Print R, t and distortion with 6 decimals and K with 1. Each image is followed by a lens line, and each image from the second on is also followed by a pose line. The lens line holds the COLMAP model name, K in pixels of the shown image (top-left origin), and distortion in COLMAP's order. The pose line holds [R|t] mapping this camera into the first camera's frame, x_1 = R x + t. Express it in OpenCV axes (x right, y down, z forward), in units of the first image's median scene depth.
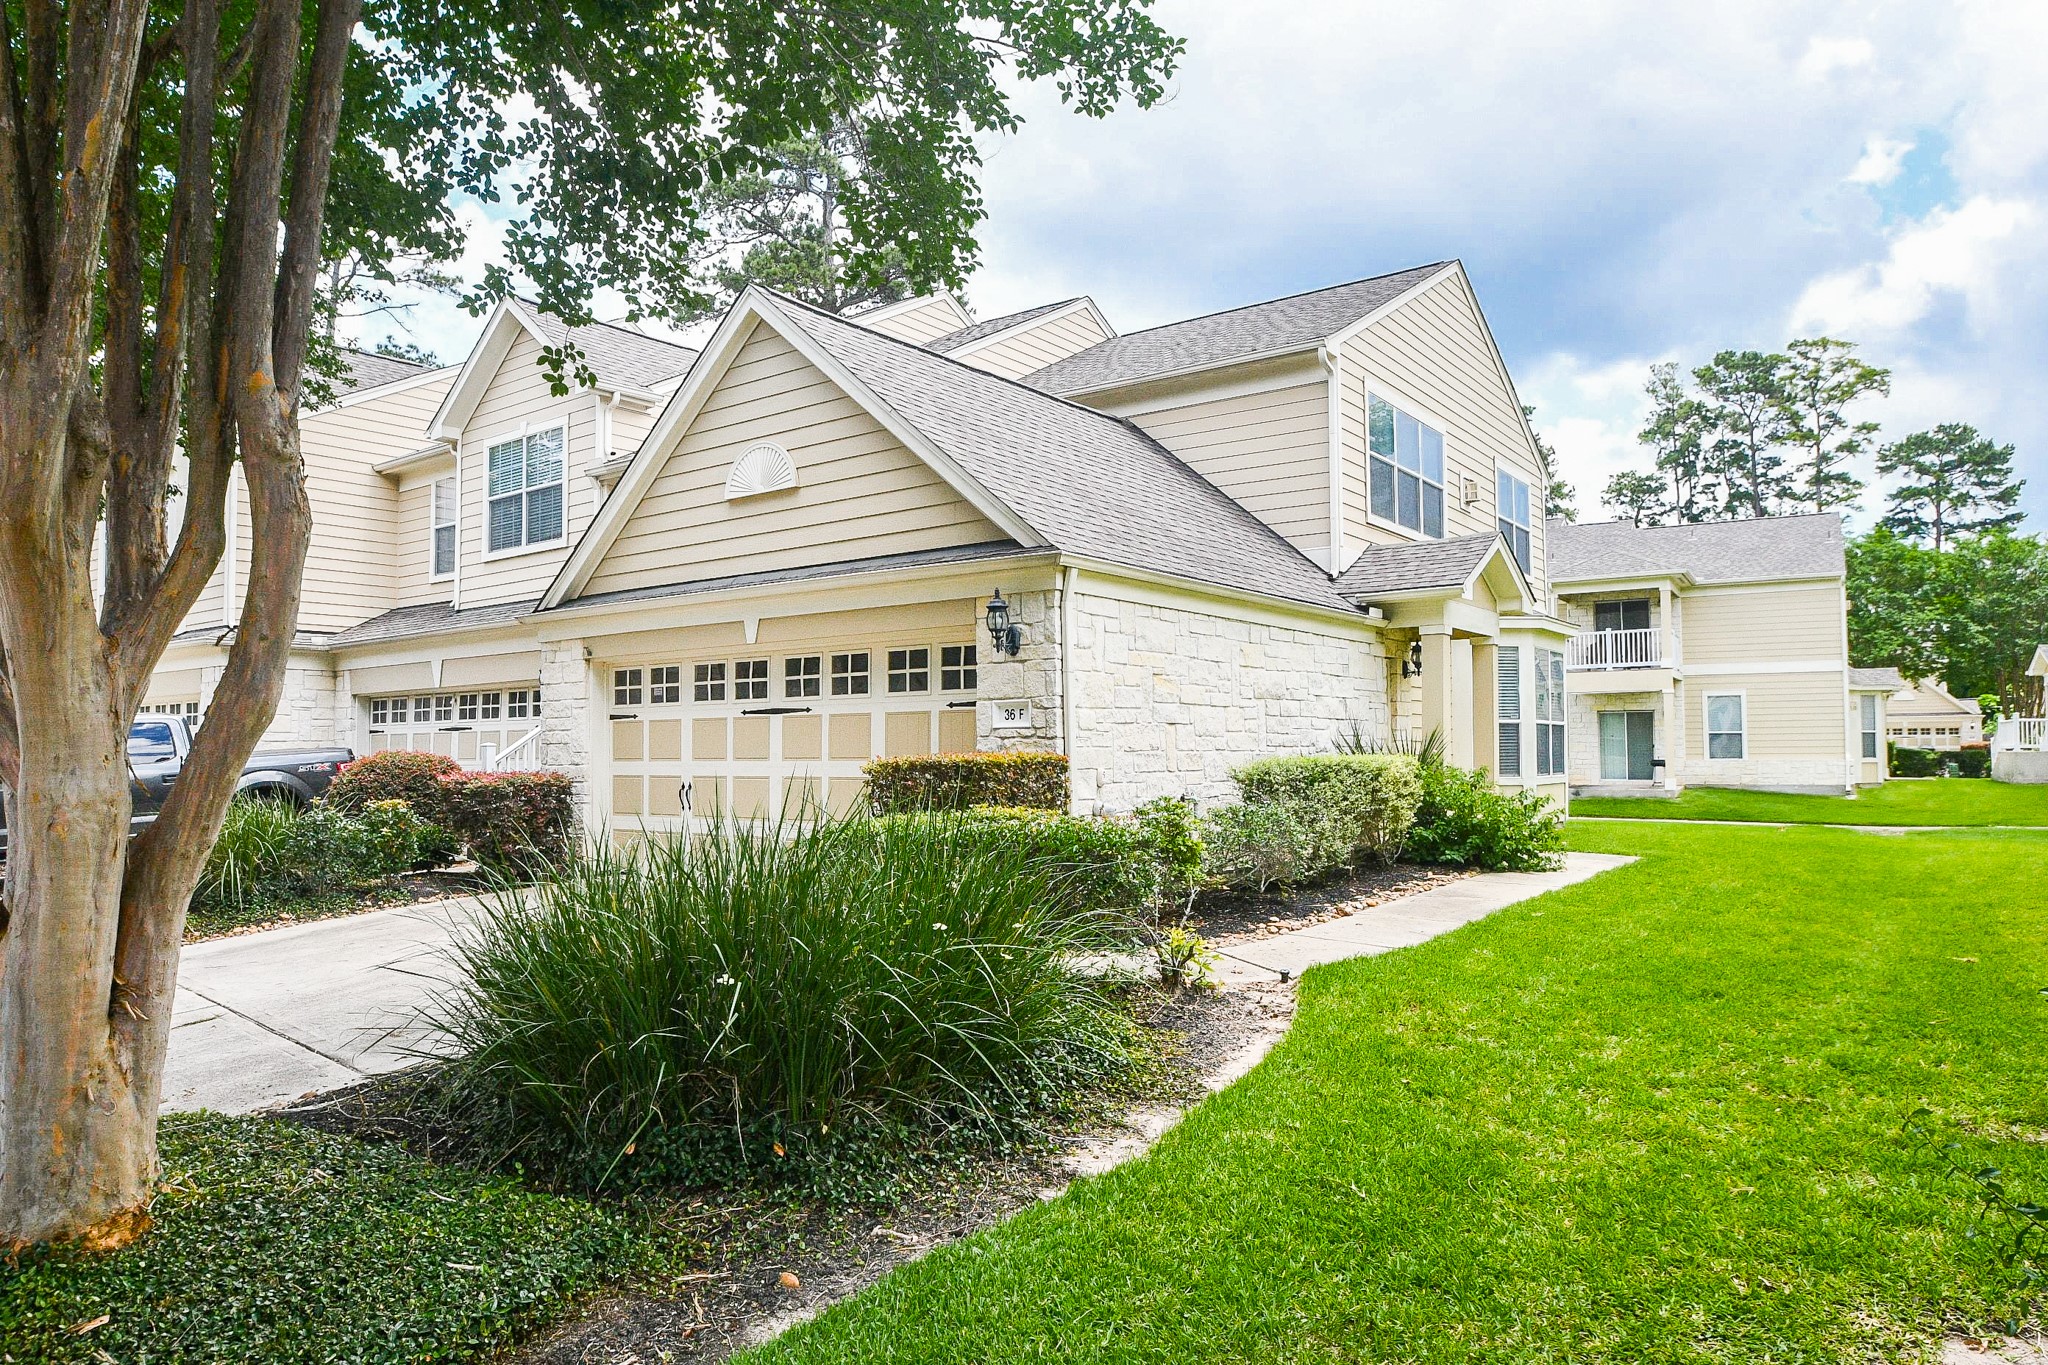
lens RADIAL K [[1469.3, 0, 1019.5], [0, 1469.3, 682.4], [0, 0, 1]] dist [-0.024628, -0.000667]
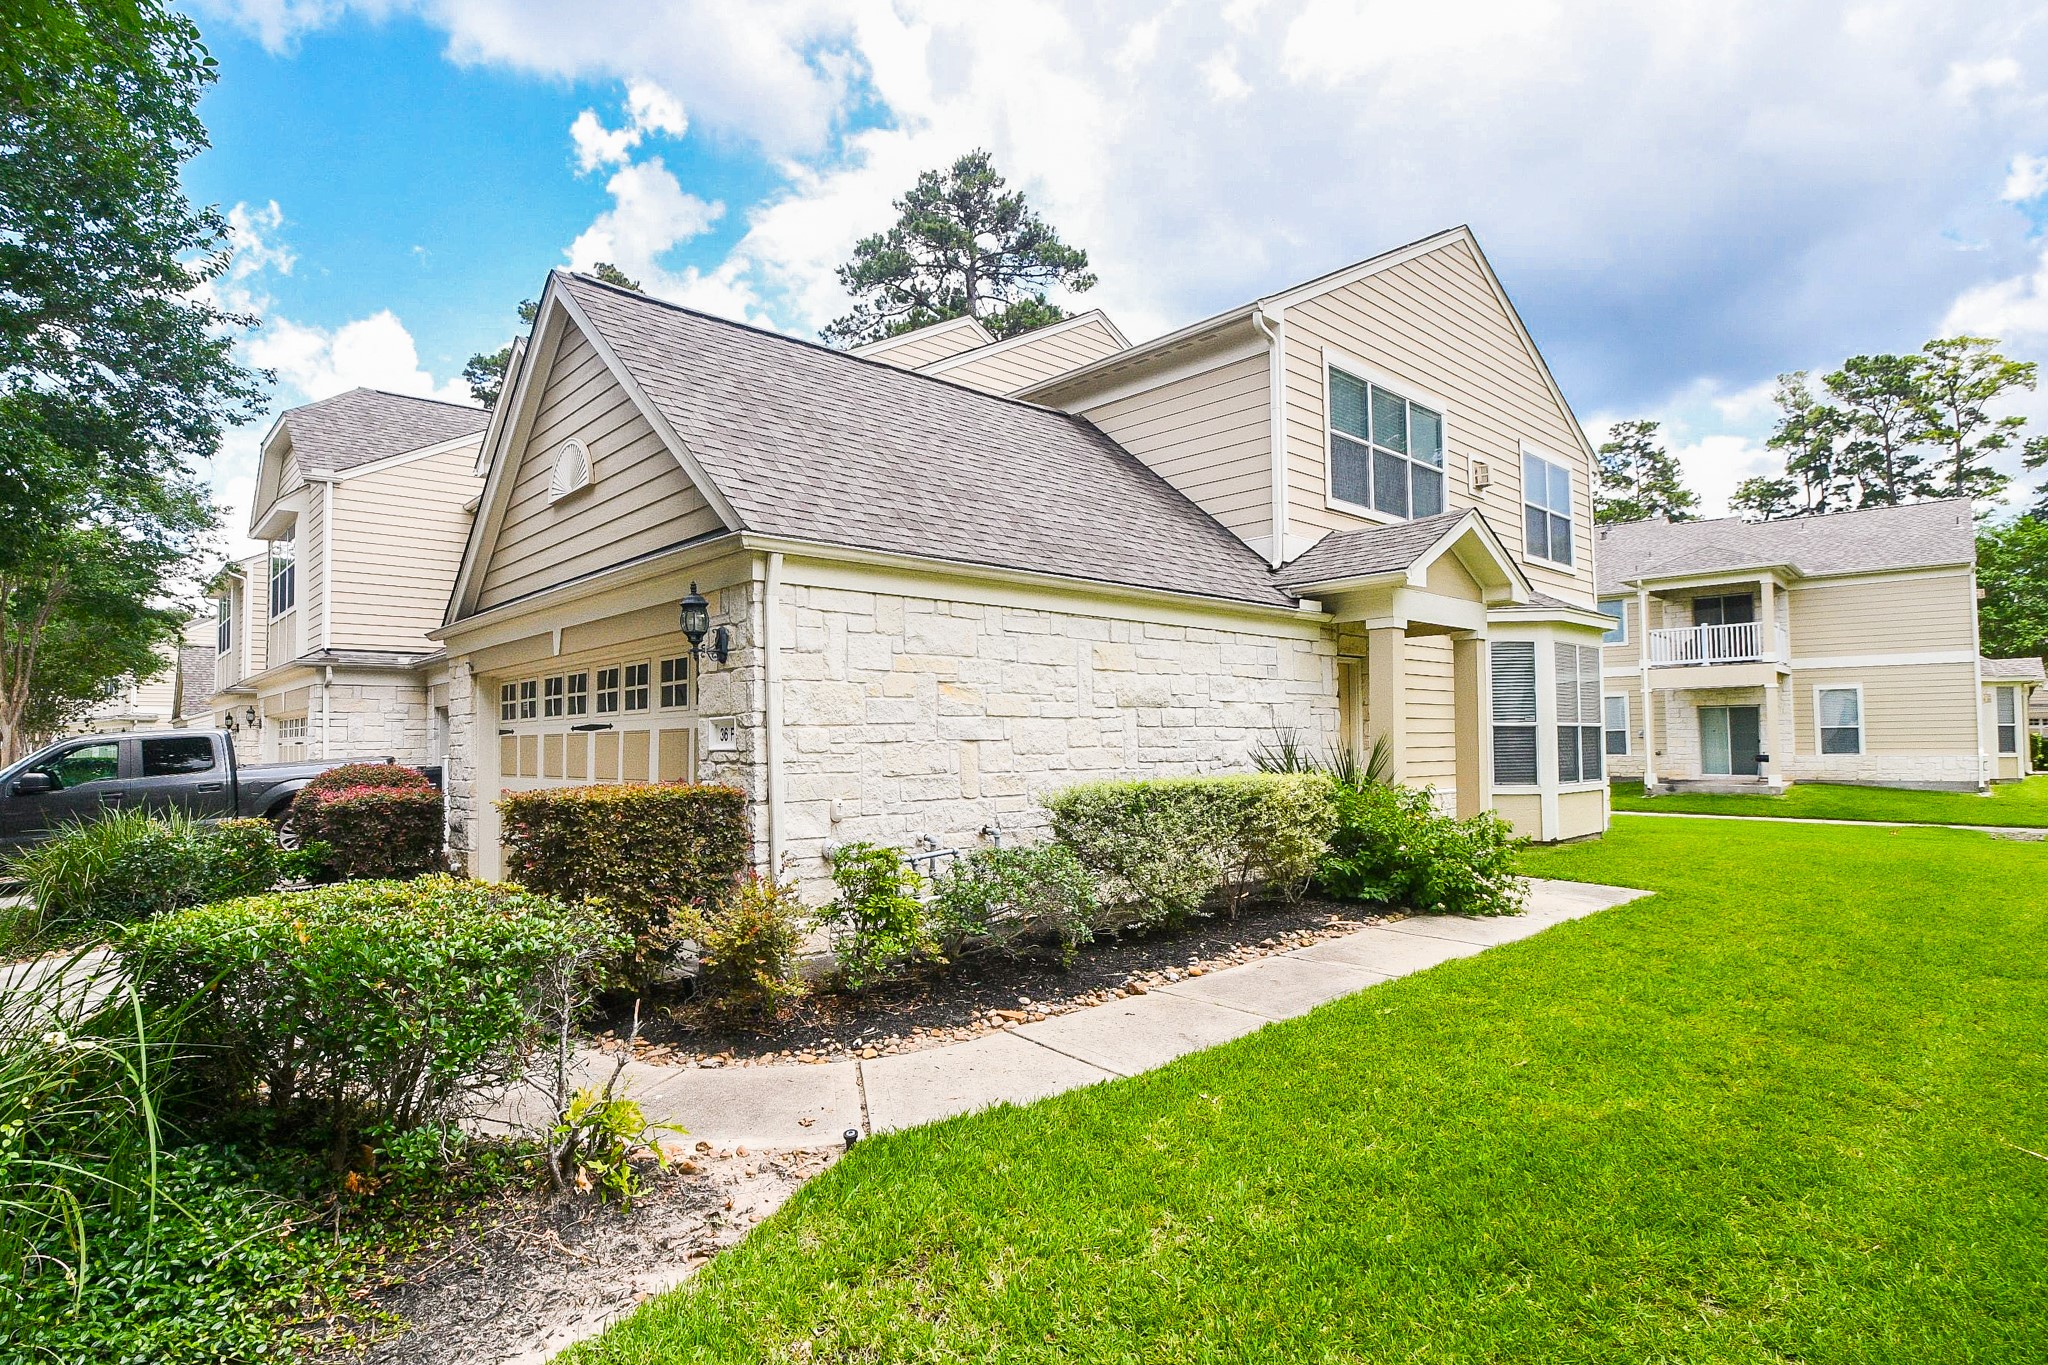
lens RADIAL K [[1104.2, 0, 1053.2], [0, 1104.2, 686.1], [0, 0, 1]] dist [-0.007822, -0.008555]
pose [[0.978223, -0.014048, -0.207082, 0.253690], [0.014532, 0.999894, 0.000819, -0.002596], [0.207048, -0.003810, 0.978323, 0.359430]]
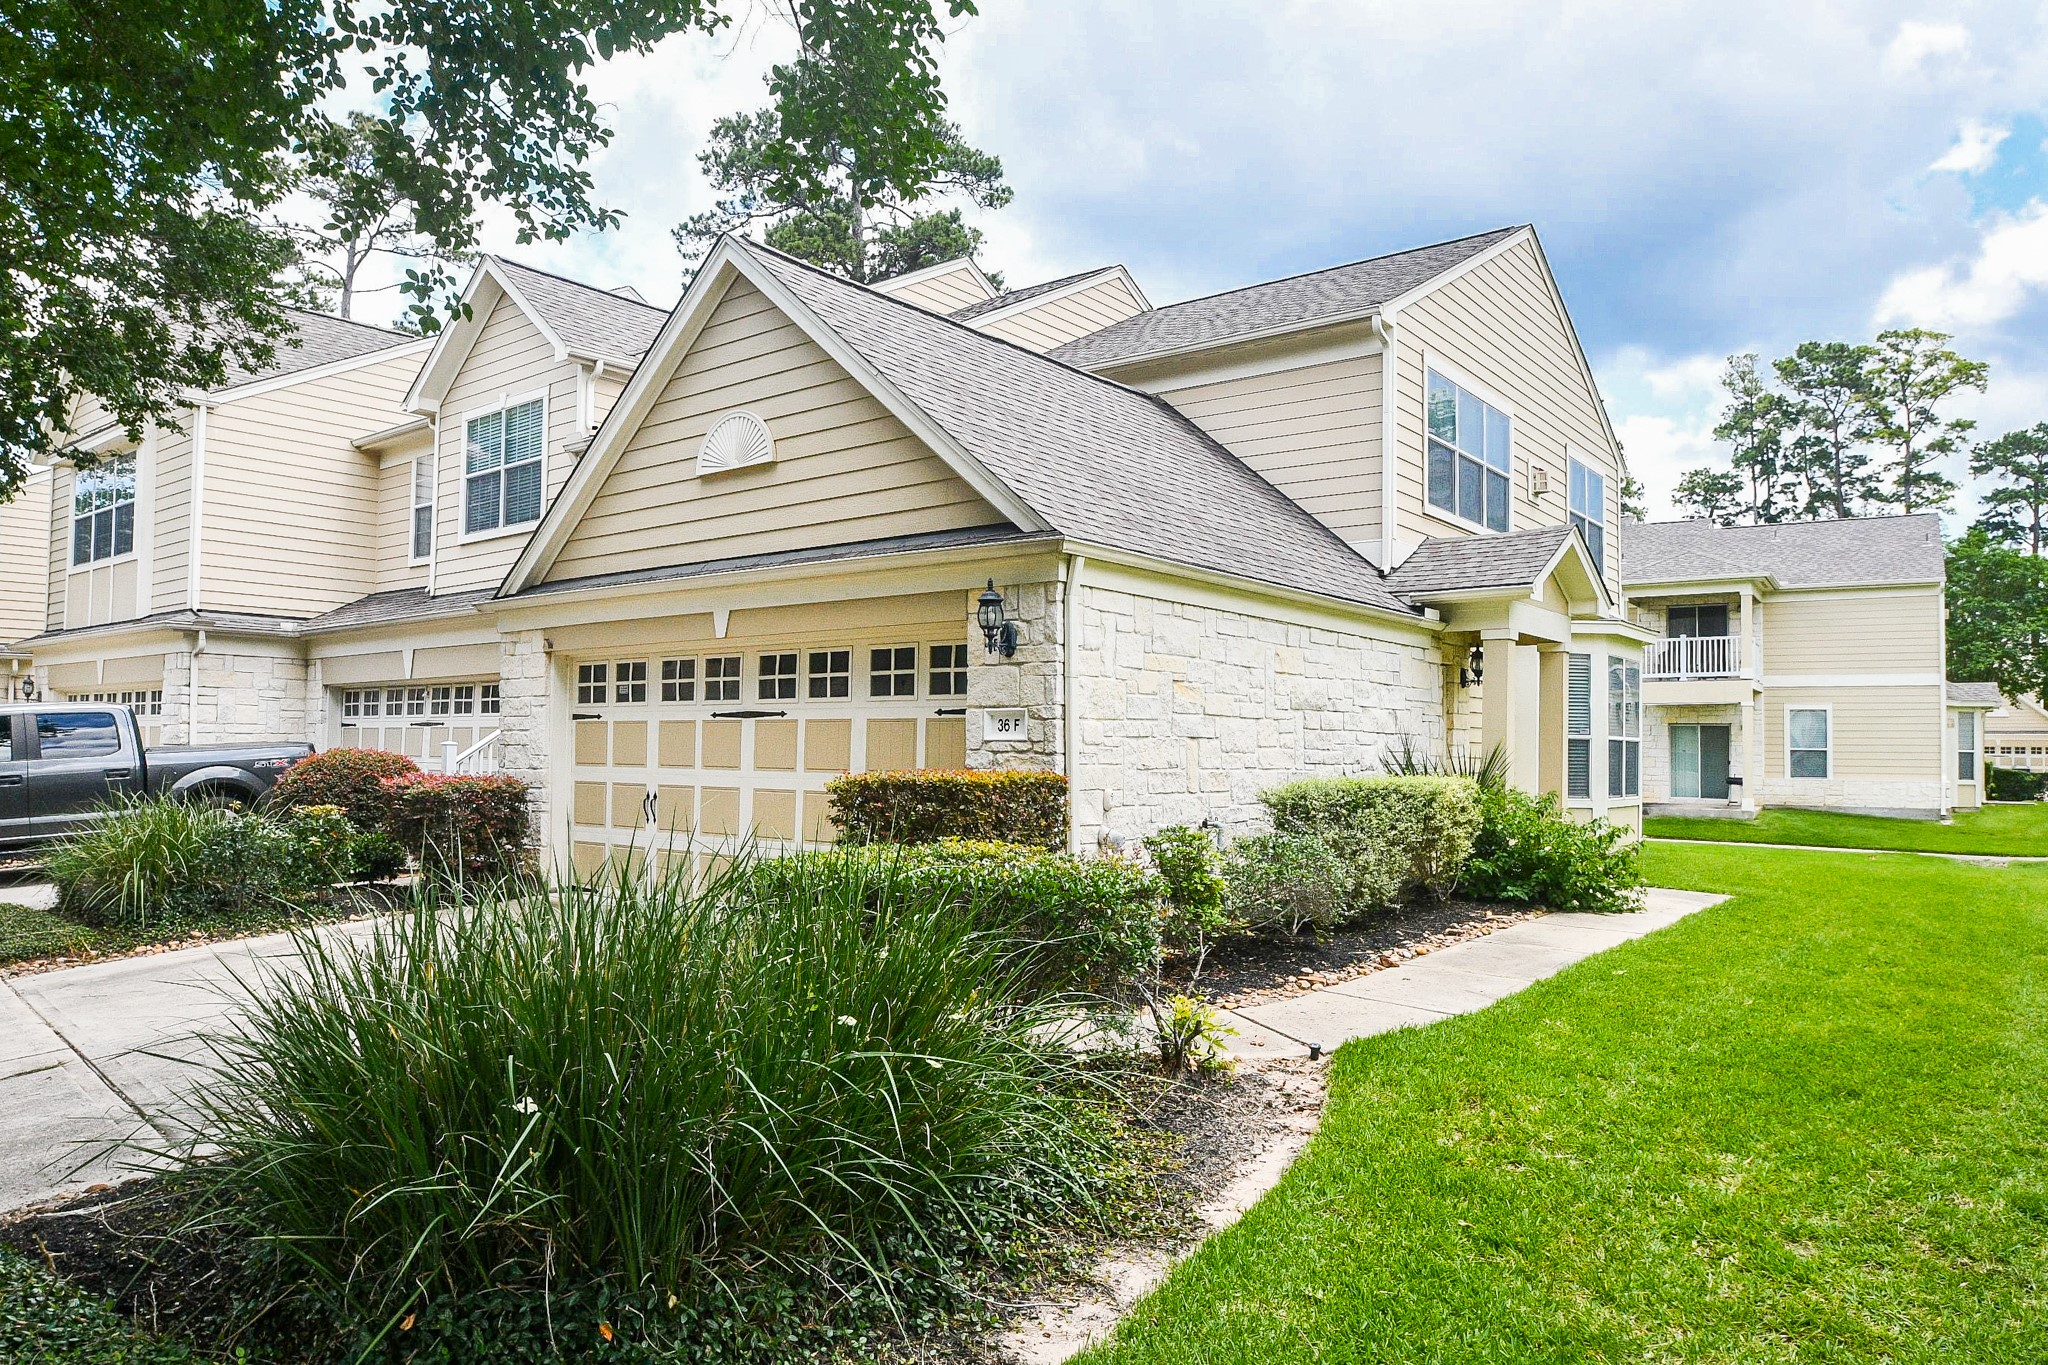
lens RADIAL K [[1469.3, 0, 1004.9], [0, 1469.3, 692.1], [0, 0, 1]] dist [-0.024628, -0.000667]
pose [[0.998964, 0.017664, -0.041951, 0.025130], [-0.017257, 0.999801, 0.010056, -0.005308], [0.042120, -0.009322, 0.999069, 0.113717]]
